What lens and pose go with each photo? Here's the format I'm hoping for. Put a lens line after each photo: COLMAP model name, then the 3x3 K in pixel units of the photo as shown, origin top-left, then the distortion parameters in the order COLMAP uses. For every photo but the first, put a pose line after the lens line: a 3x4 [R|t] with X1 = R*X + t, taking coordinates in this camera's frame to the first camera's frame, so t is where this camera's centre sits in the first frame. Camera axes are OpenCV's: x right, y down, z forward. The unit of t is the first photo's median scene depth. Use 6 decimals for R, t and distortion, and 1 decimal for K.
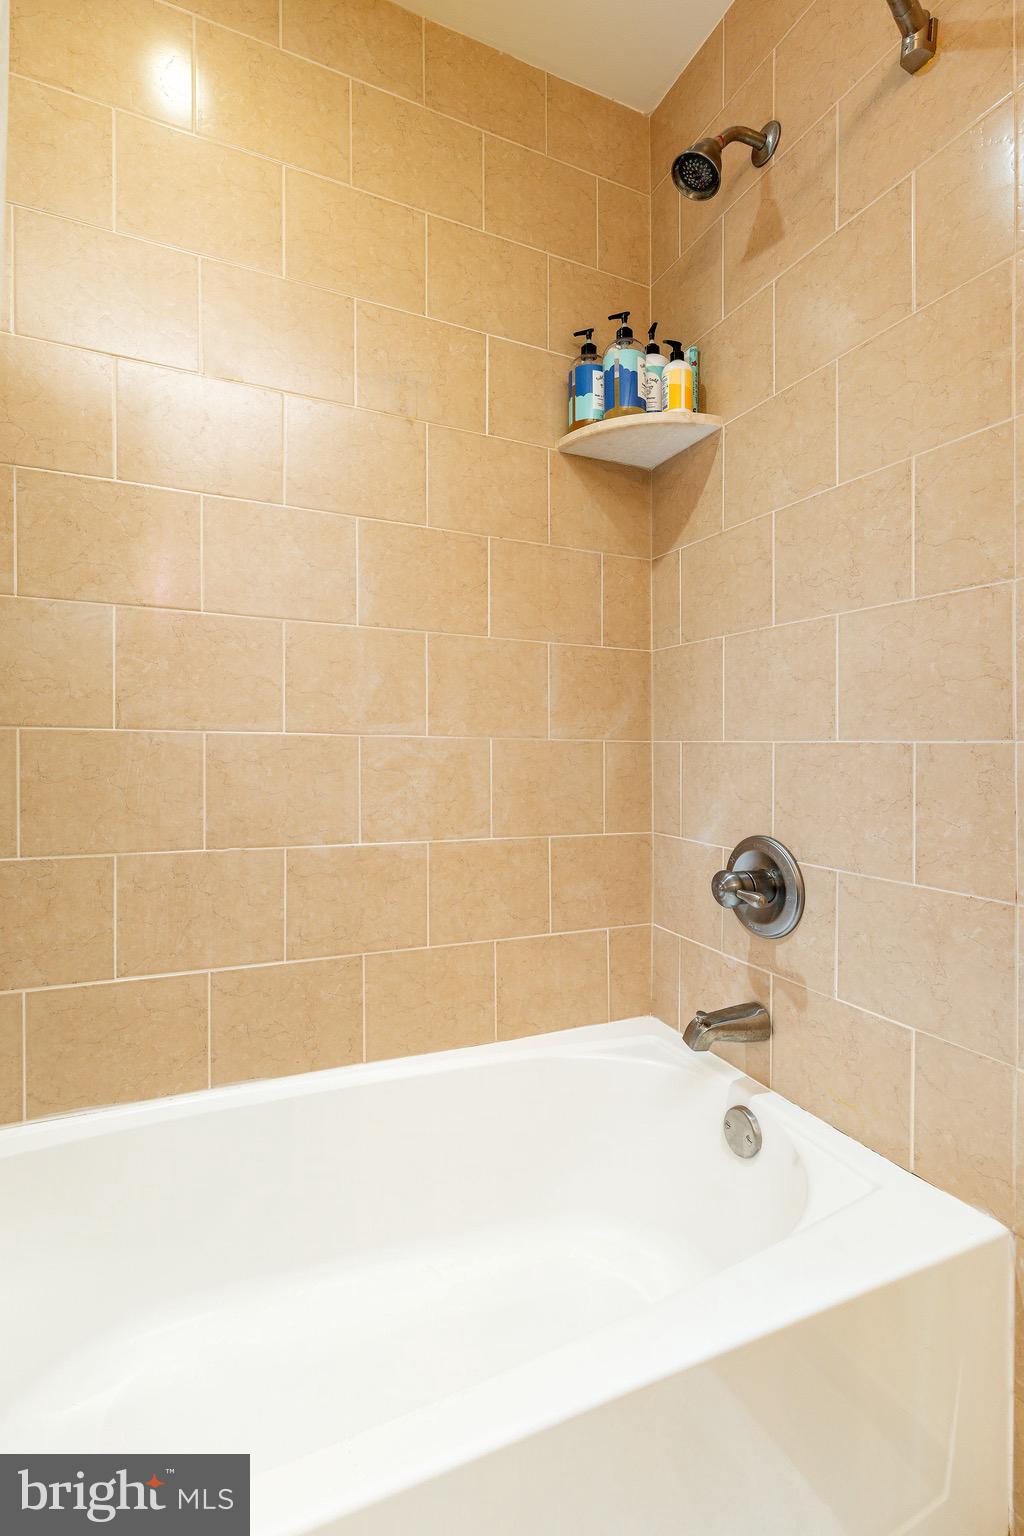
lens RADIAL K [[680.5, 0, 545.8], [0, 680.5, 767.3], [0, 0, 1]] dist [-0.001020, 0.000030]
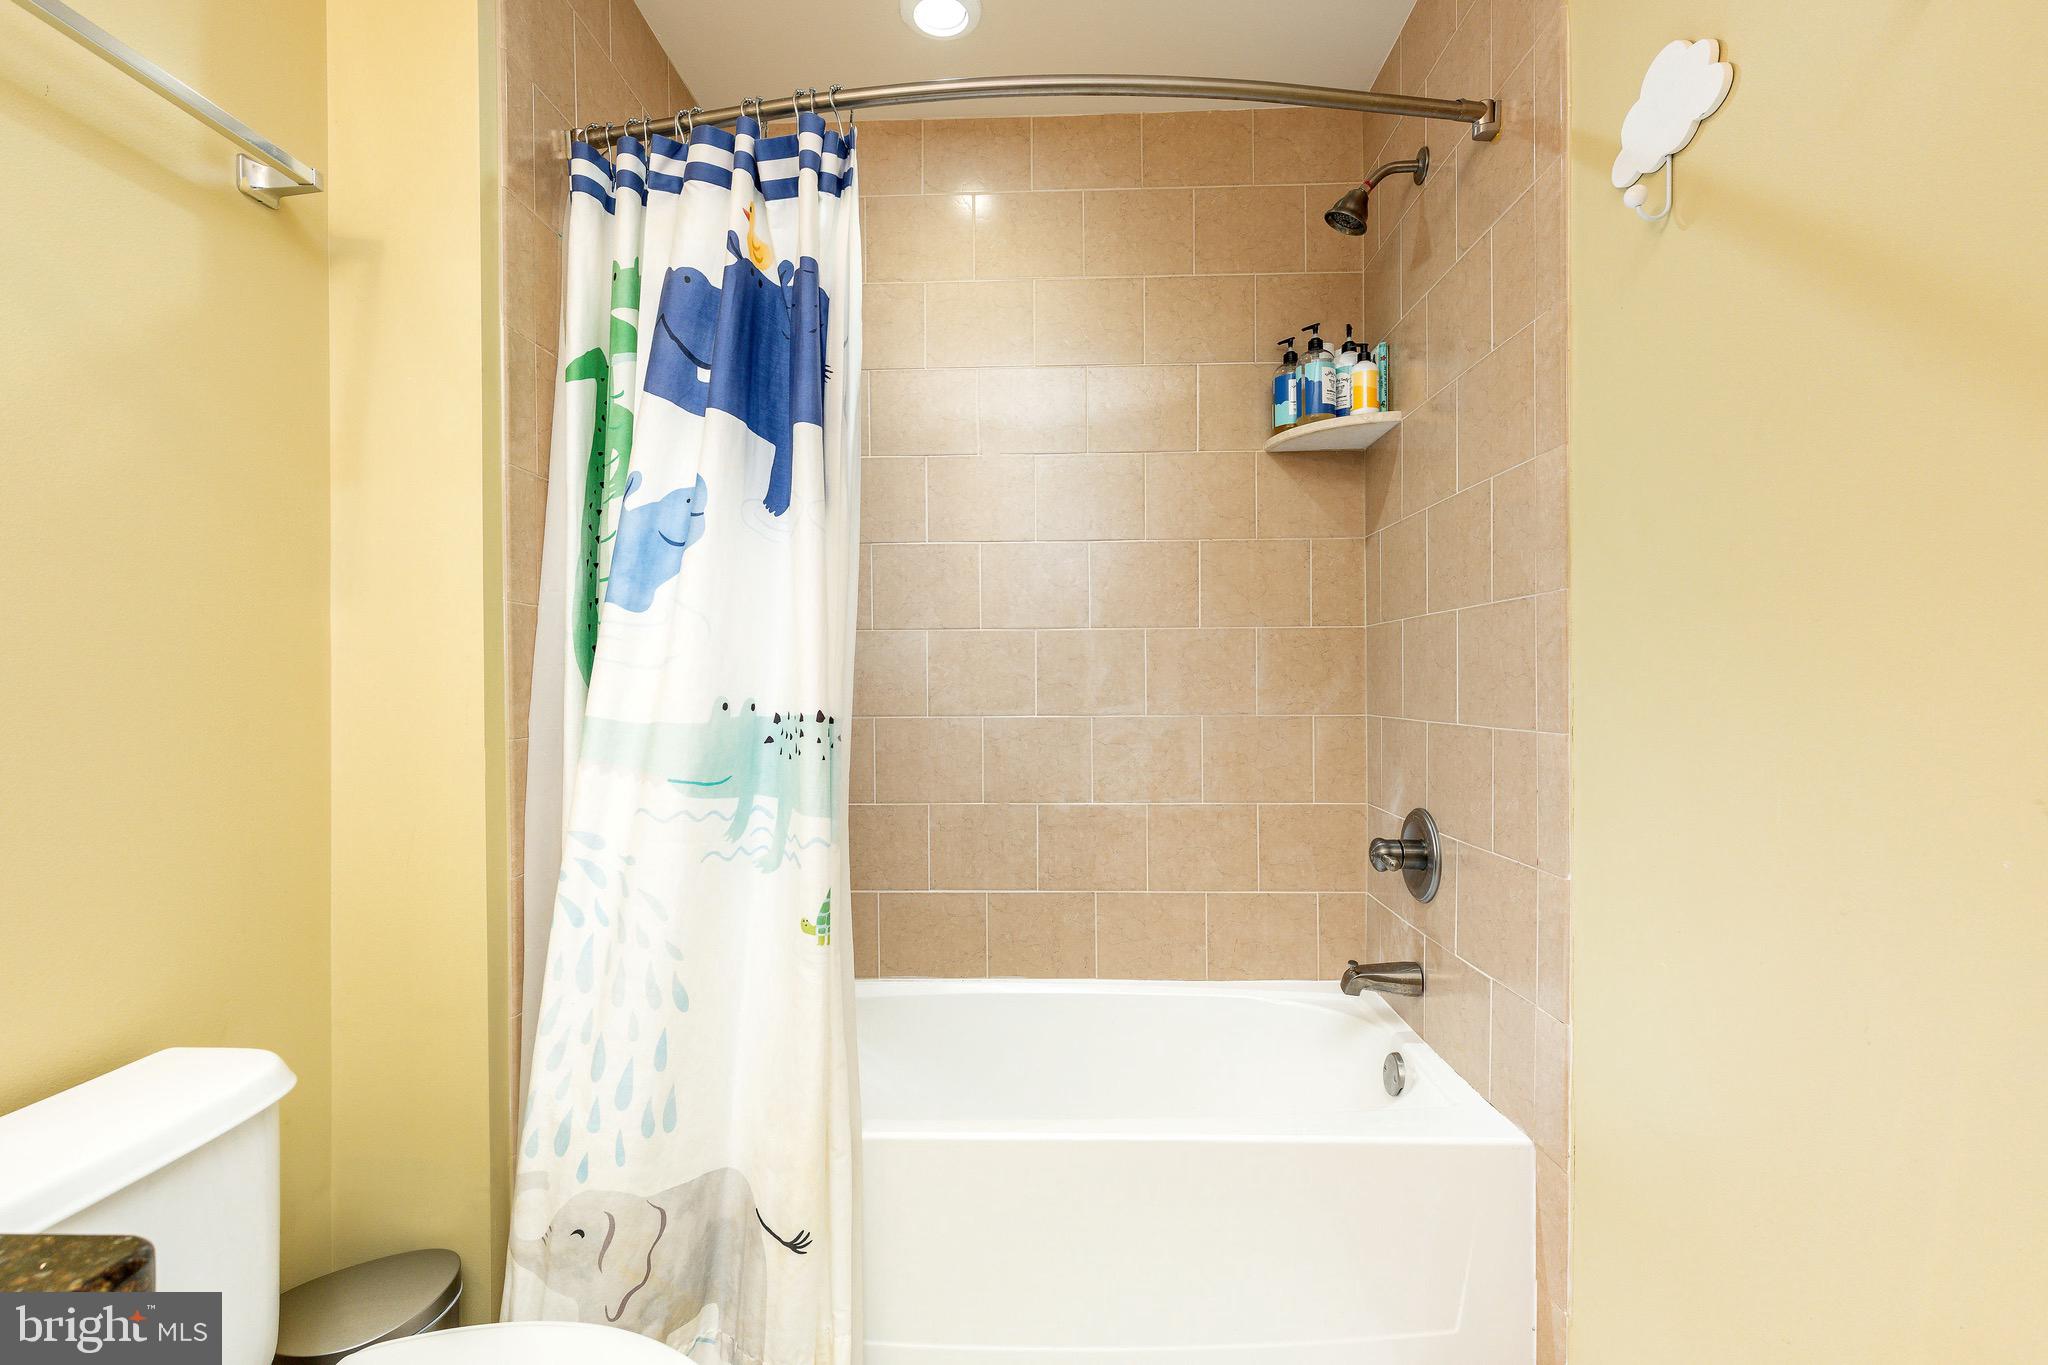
lens RADIAL K [[907.3, 0, 1024.0], [0, 907.3, 682.5], [0, 0, 1]] dist [-0.001020, 0.000030]
pose [[0.873858, -0.028771, -0.485329, 0.416326], [0.011790, 0.999208, -0.038005, -0.045706], [0.486038, 0.027489, 0.873505, -0.506138]]
